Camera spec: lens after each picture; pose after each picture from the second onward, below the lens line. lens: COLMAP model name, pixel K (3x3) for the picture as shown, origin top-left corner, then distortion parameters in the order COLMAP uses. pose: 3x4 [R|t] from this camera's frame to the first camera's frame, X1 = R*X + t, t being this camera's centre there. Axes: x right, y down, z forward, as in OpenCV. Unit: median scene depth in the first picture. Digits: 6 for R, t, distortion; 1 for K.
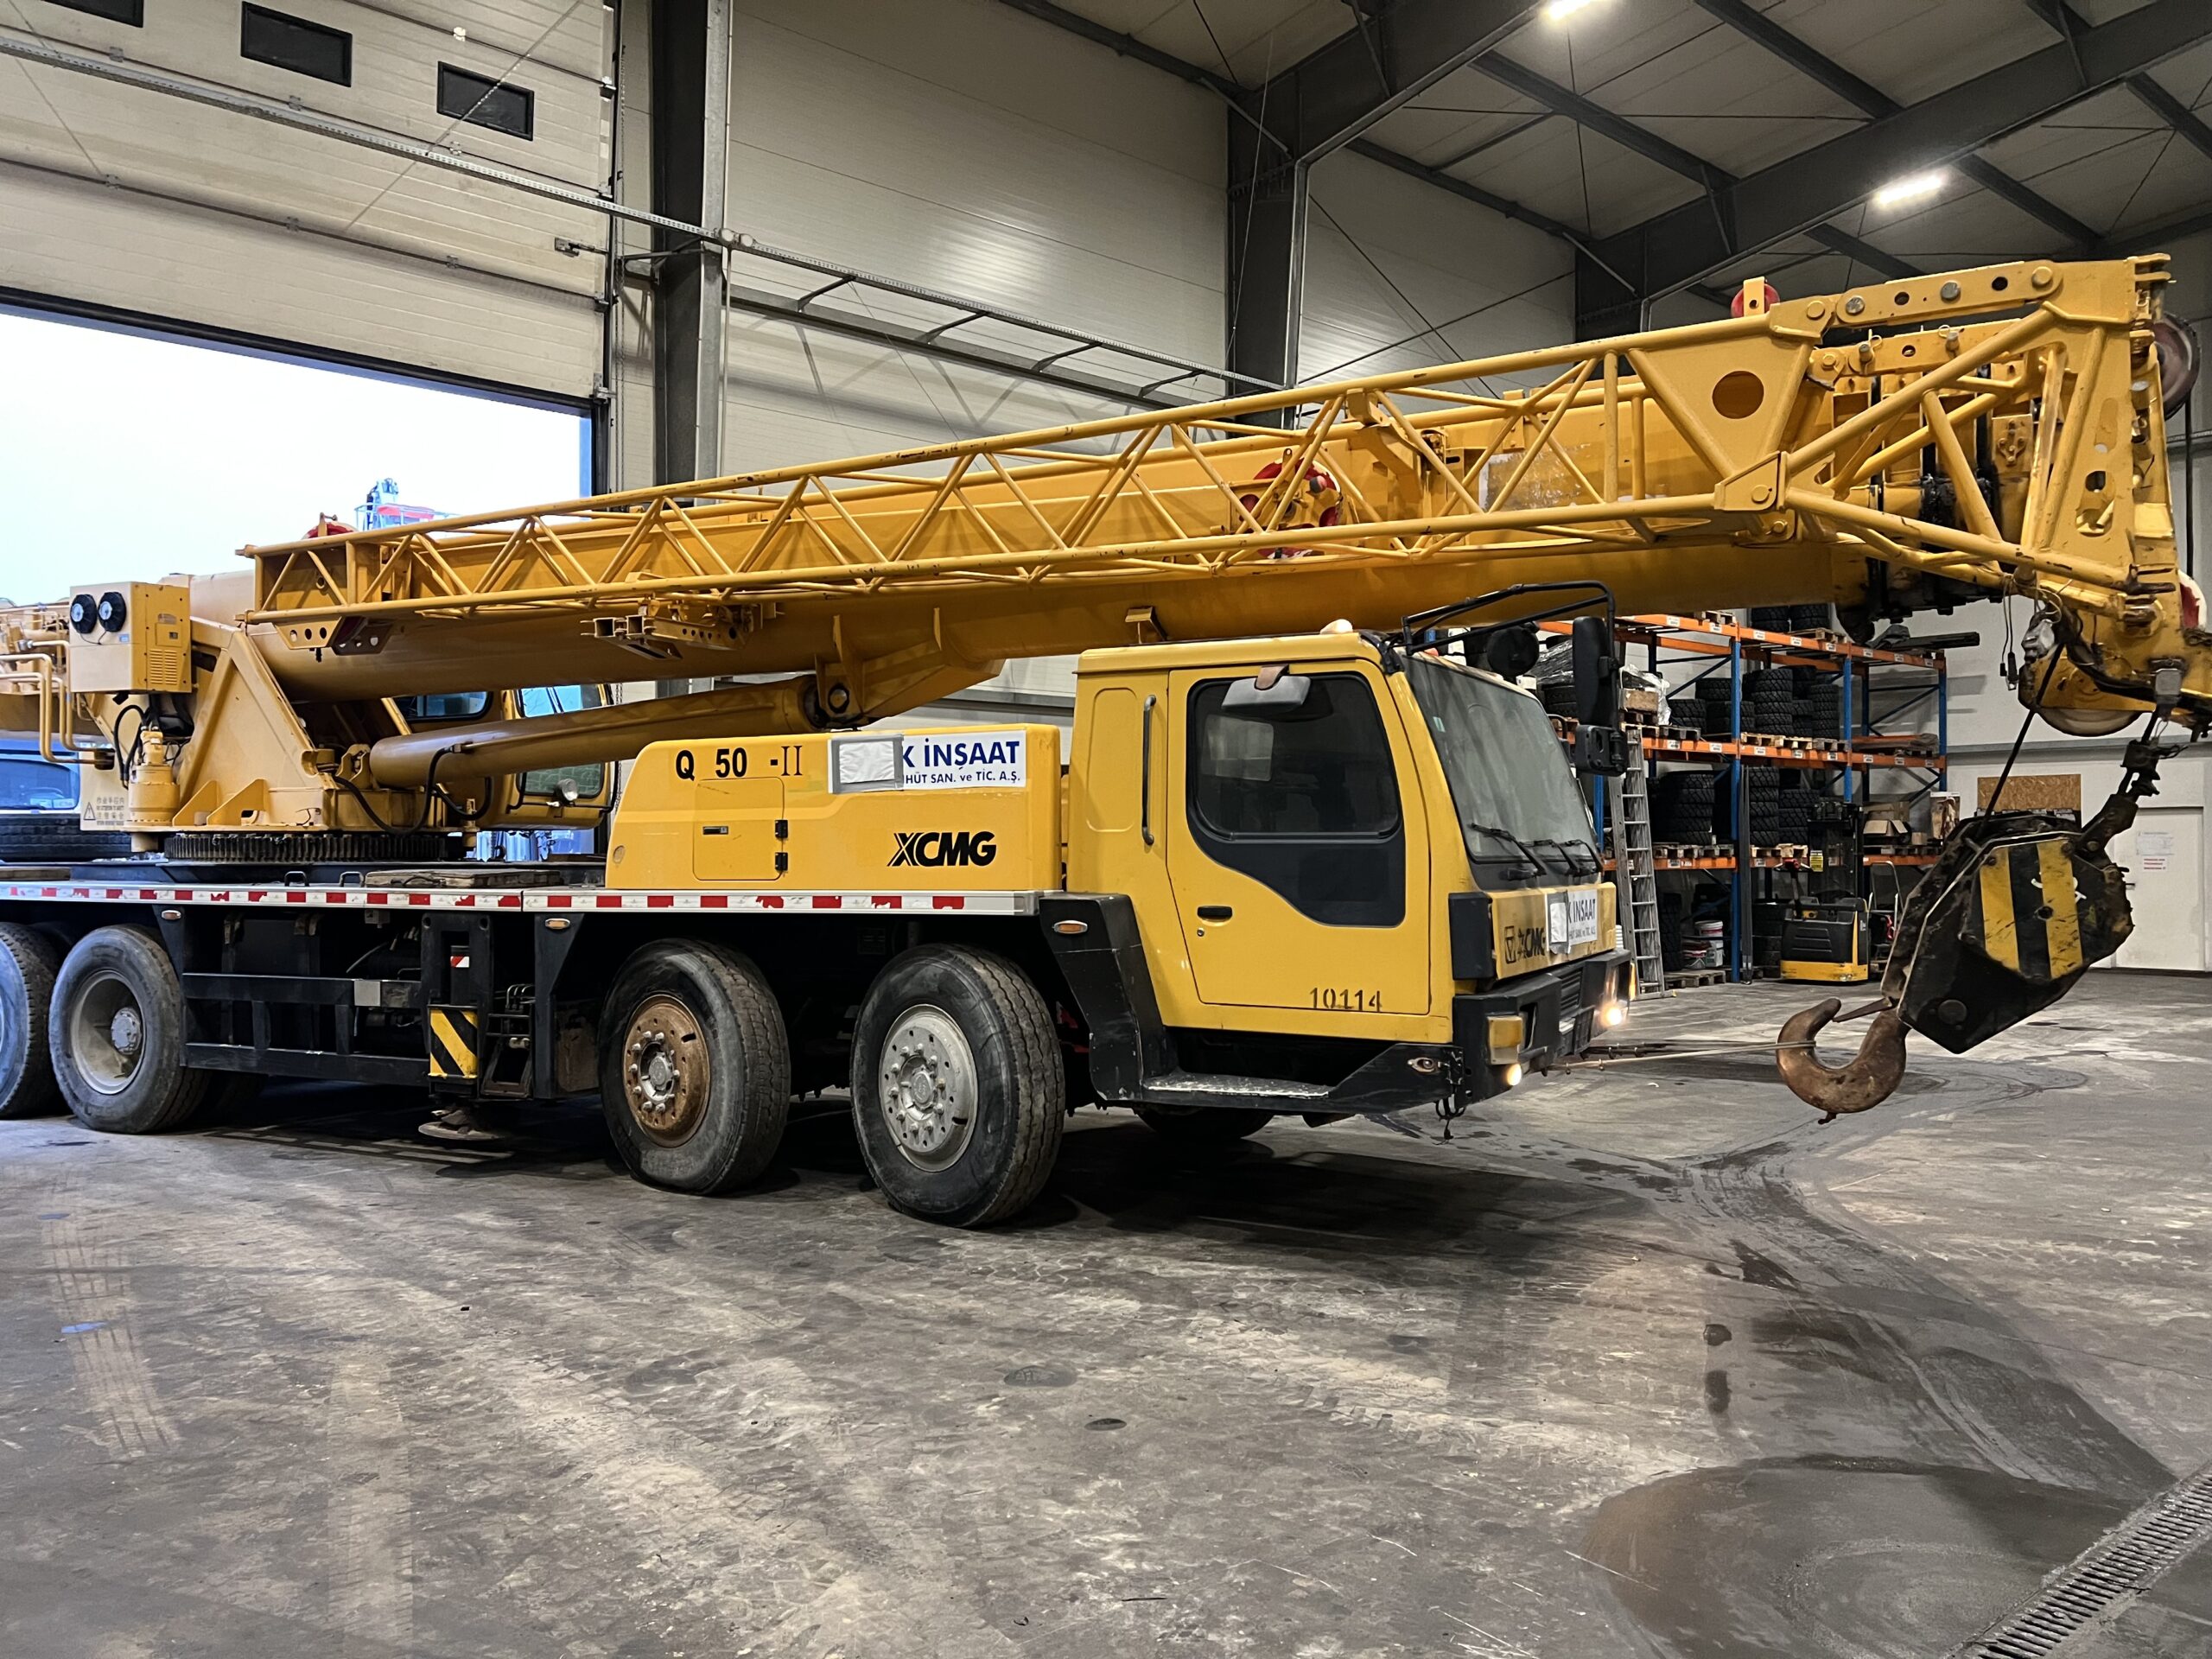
lens RADIAL K [[1598.7, 0, 1106.0], [0, 1598.7, 829.5], [0, 0, 1]] dist [0.098911, -0.116592]
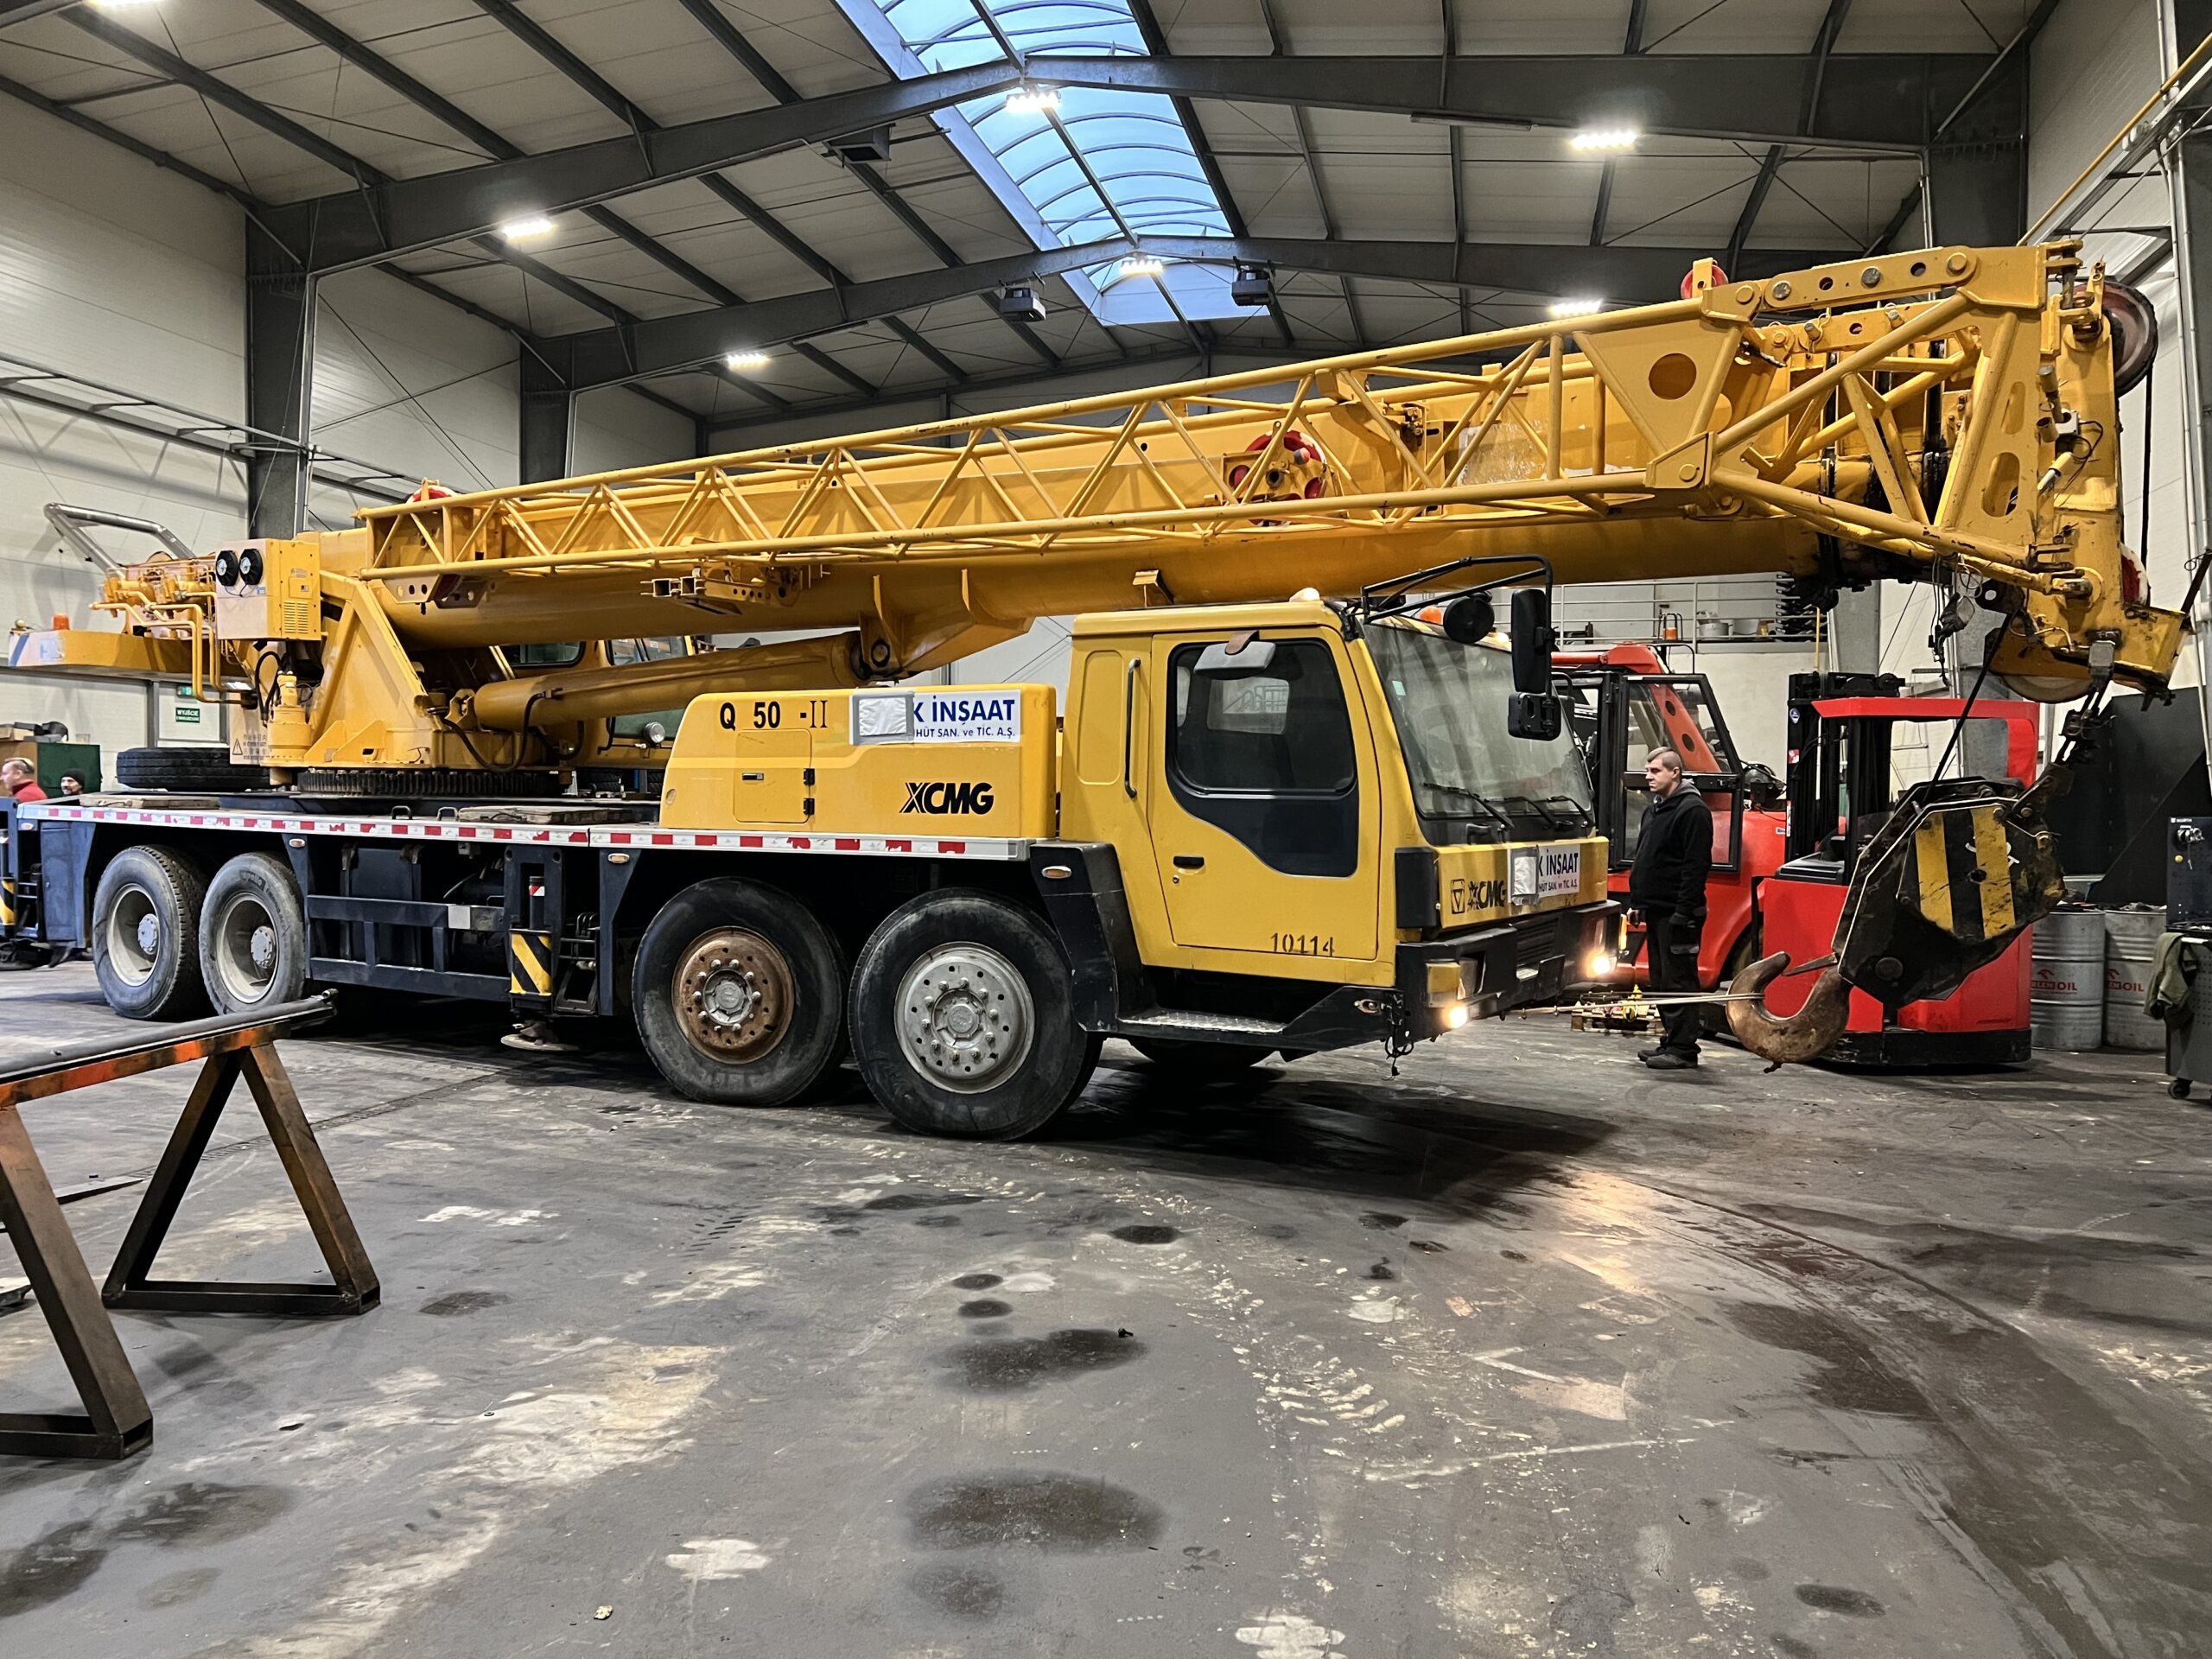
lens RADIAL K [[1598.7, 0, 1106.0], [0, 1598.7, 829.5], [0, 0, 1]] dist [0.098911, -0.116592]
pose [[0.995392, 0.016001, -0.094549, 0.102885], [-0.012102, 0.999058, 0.041670, -0.012375], [0.095127, -0.040334, 0.994648, -0.066724]]
